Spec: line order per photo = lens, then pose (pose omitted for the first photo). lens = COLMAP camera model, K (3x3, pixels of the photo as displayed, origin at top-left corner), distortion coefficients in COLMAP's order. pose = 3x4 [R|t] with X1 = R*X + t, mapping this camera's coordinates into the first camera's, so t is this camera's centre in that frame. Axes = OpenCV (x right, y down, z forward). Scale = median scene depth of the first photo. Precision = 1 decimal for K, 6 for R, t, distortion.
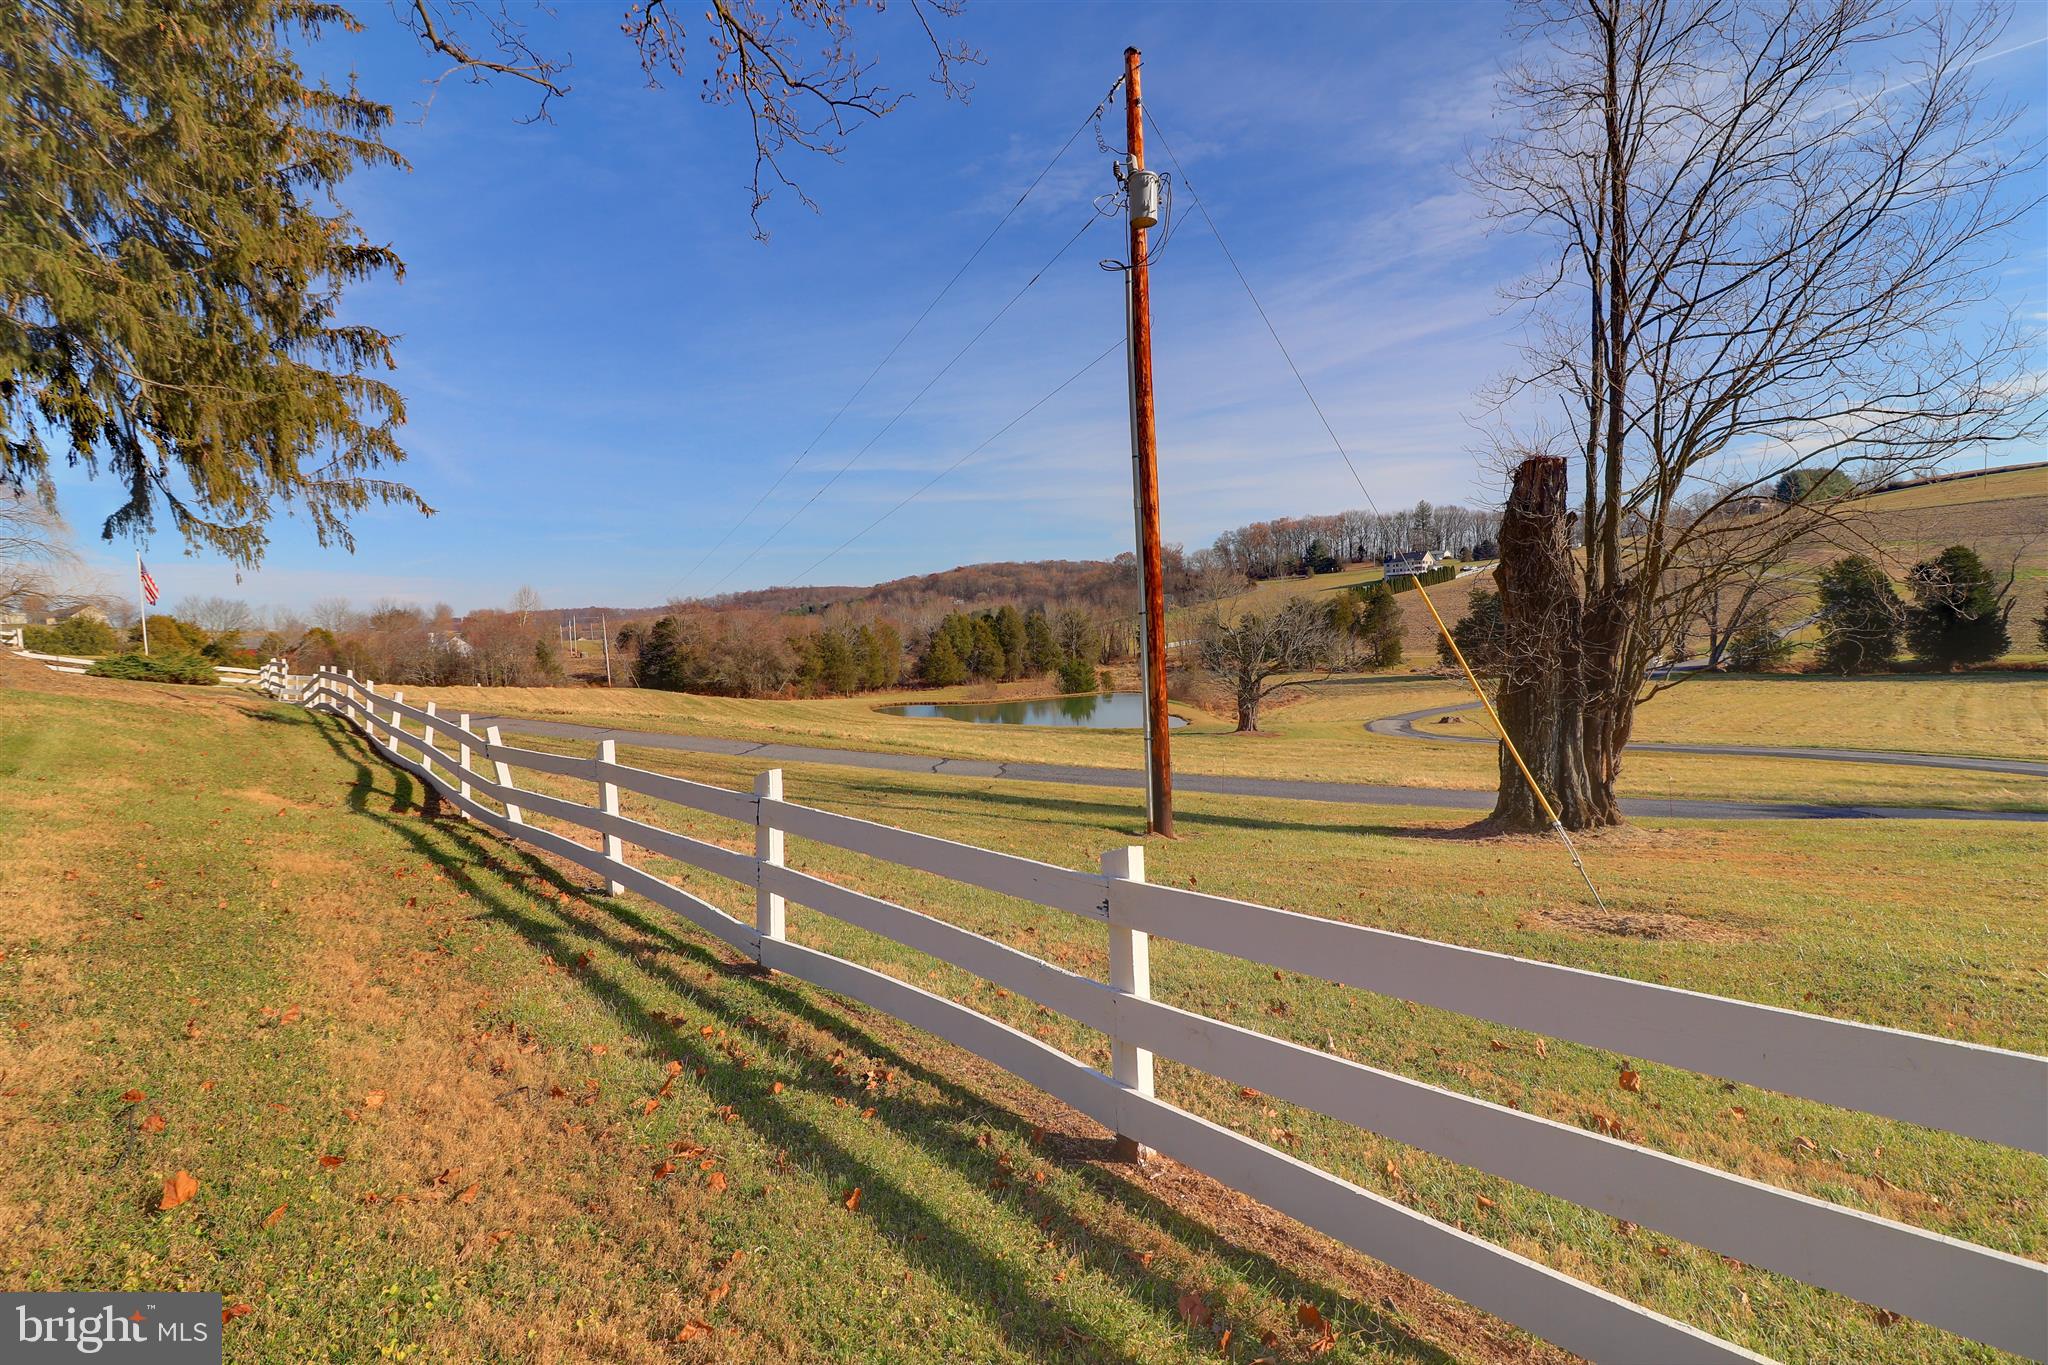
lens RADIAL K [[941.2, 0, 1022.0], [0, 941.2, 667.6], [0, 0, 1]] dist [-0.001907, -0.011741]
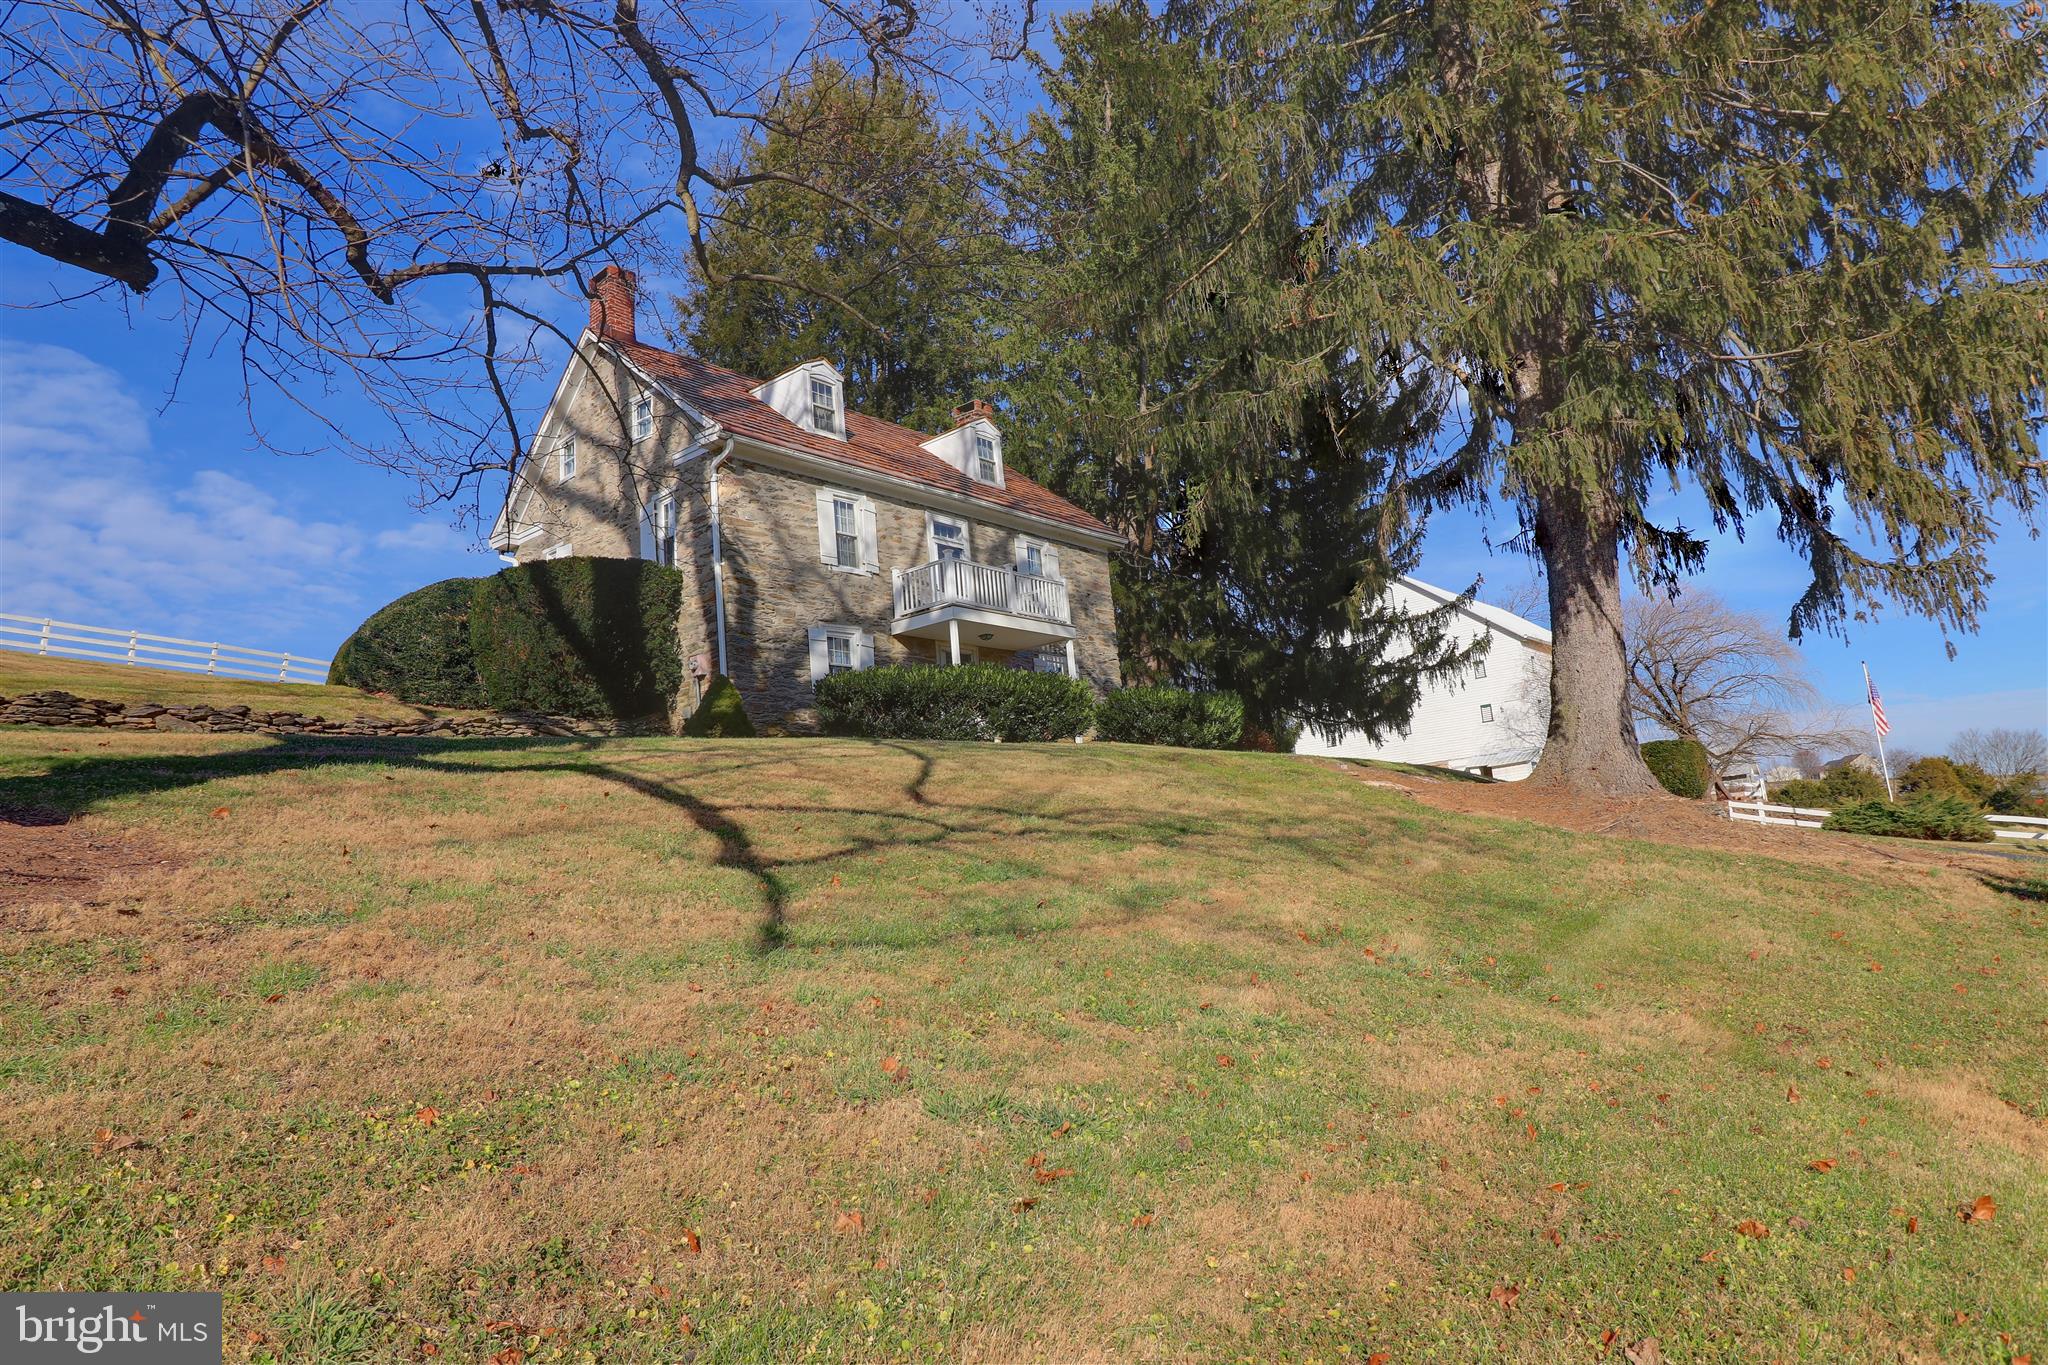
lens RADIAL K [[1265.1, 0, 1029.1], [0, 1265.1, 689.5], [0, 0, 1]] dist [0.003215, 0.002386]
pose [[0.200582, -0.122050, -0.972044, -0.150388], [0.021603, 0.992519, -0.120163, 0.008952], [0.979439, 0.003103, 0.201718, 0.222083]]
